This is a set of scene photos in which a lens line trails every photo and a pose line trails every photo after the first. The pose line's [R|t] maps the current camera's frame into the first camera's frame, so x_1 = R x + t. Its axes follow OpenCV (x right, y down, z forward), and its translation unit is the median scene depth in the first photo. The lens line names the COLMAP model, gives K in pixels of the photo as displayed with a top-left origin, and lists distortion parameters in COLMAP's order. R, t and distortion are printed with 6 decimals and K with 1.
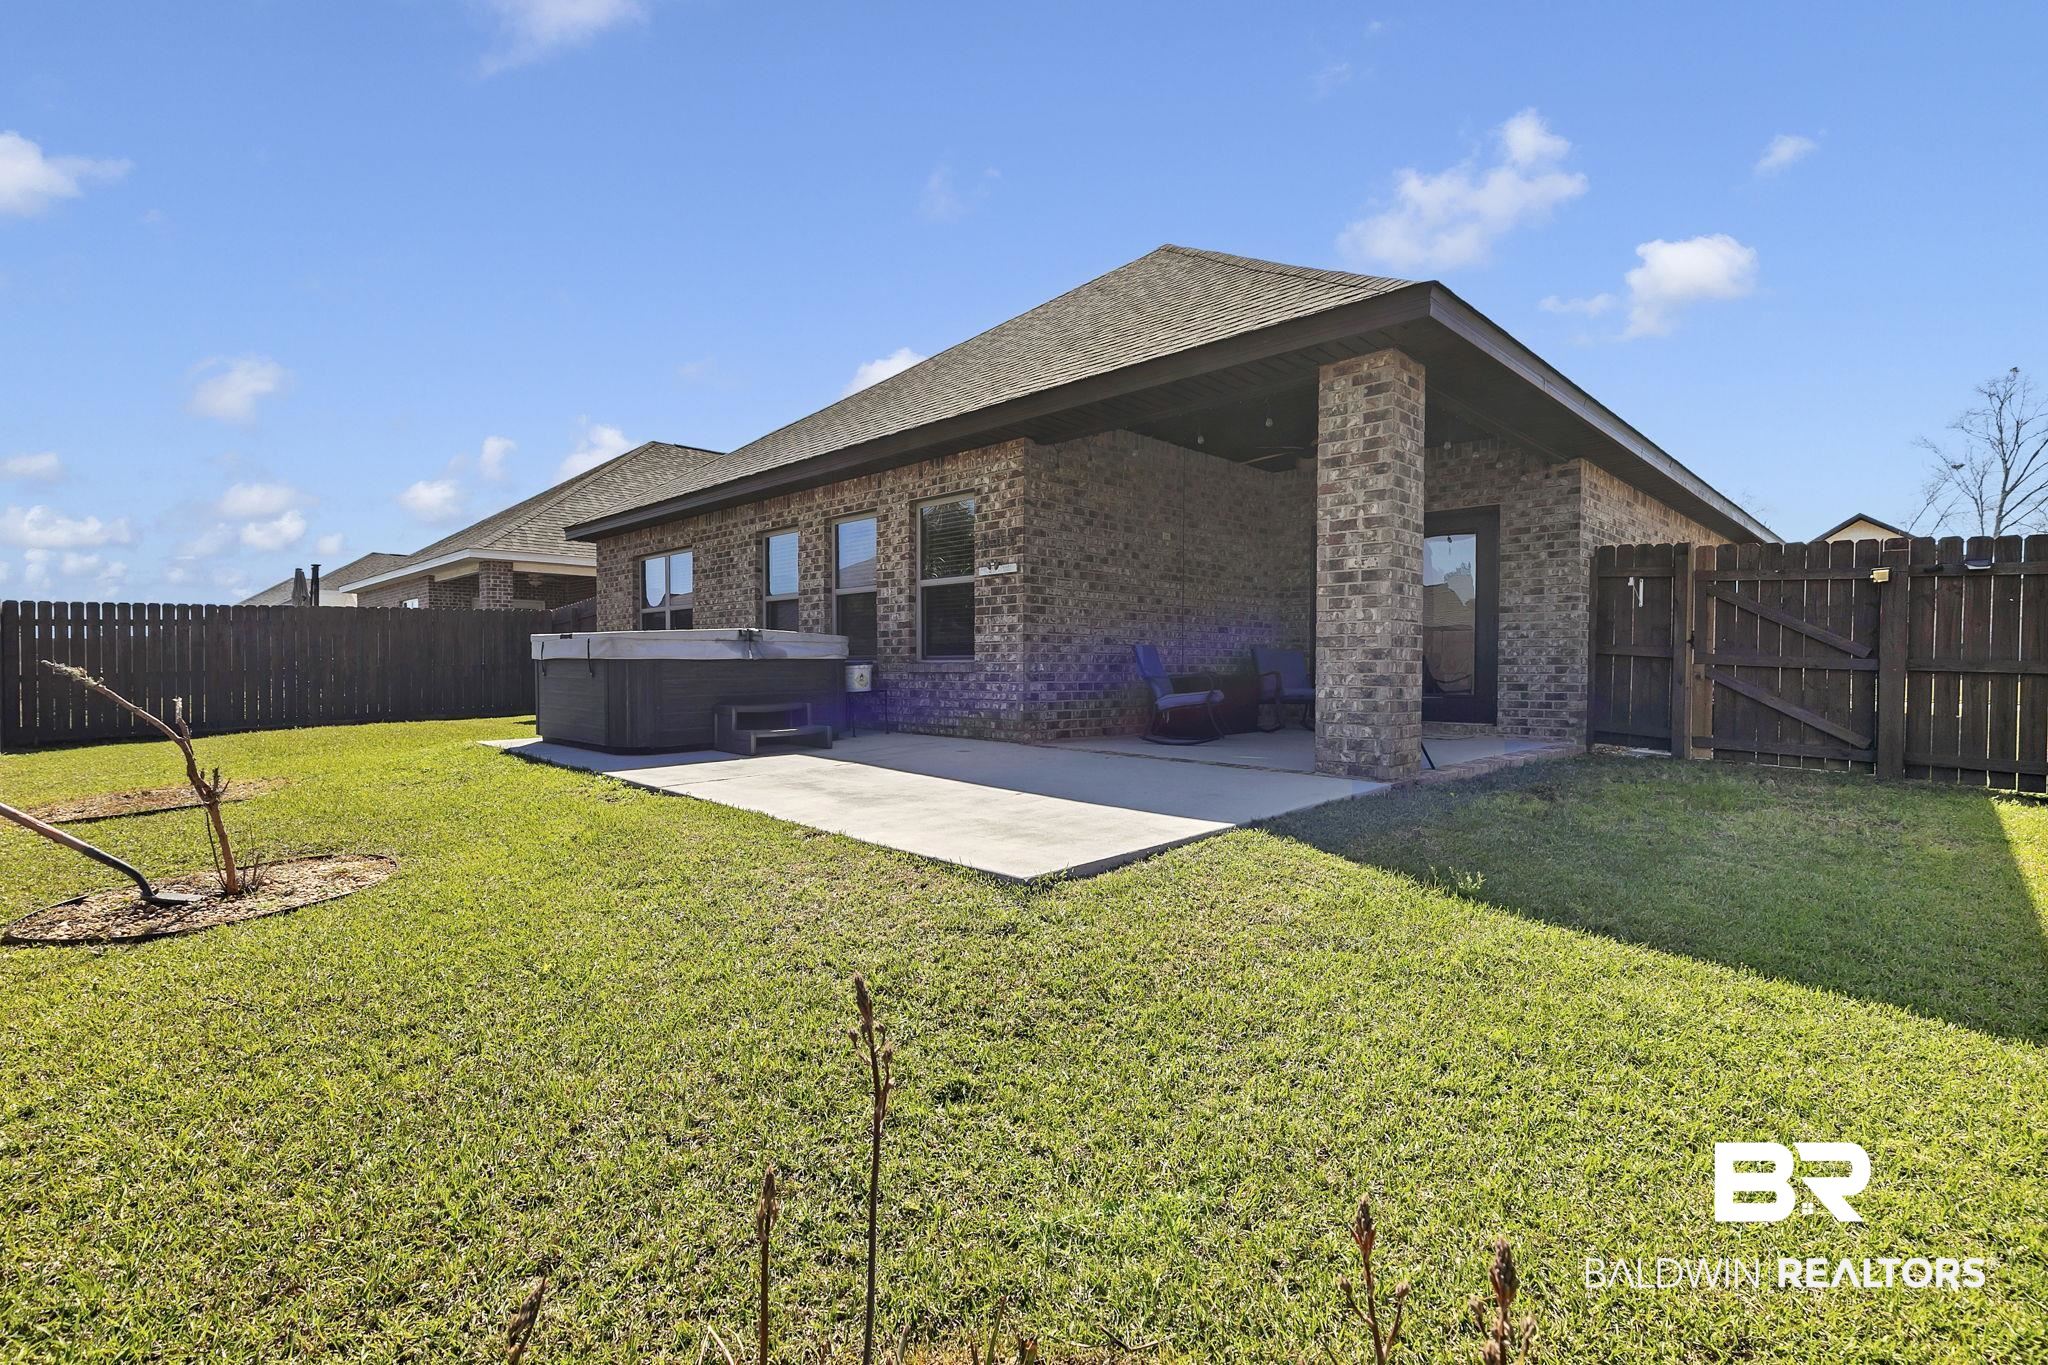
lens RADIAL K [[931.9, 0, 1010.7], [0, 931.9, 671.1], [0, 0, 1]] dist [0.002184, -0.000510]
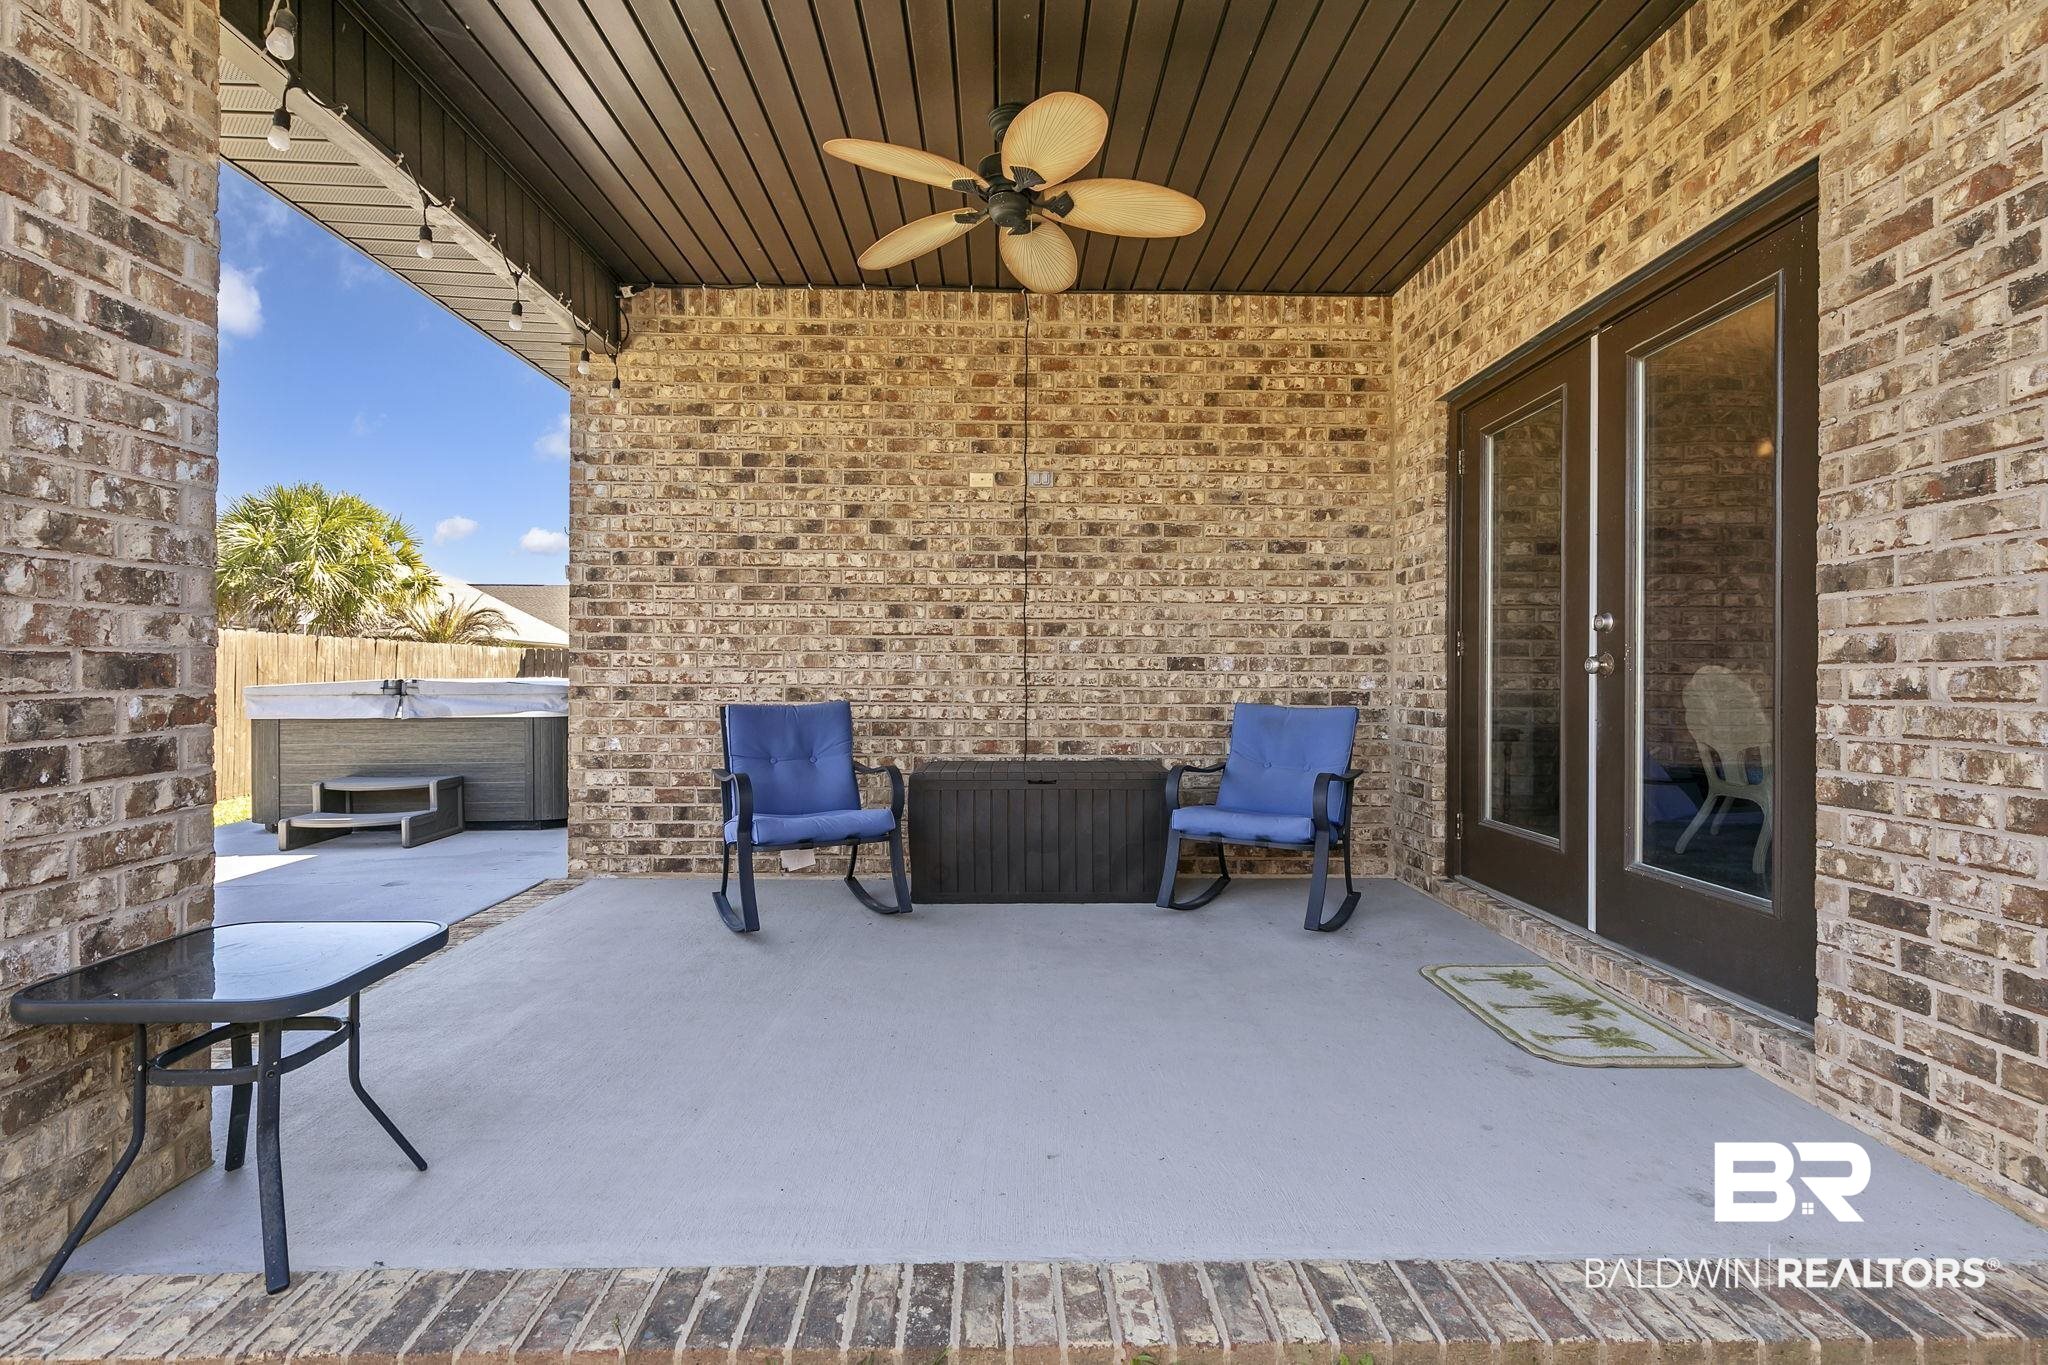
lens RADIAL K [[931.9, 0, 1010.7], [0, 931.9, 671.1], [0, 0, 1]] dist [0.002184, -0.000510]
pose [[0.728952, -0.006678, -0.684532, 0.547585], [-0.005257, 0.999868, -0.015352, -0.037571], [0.684544, 0.014790, 0.728821, 0.688364]]
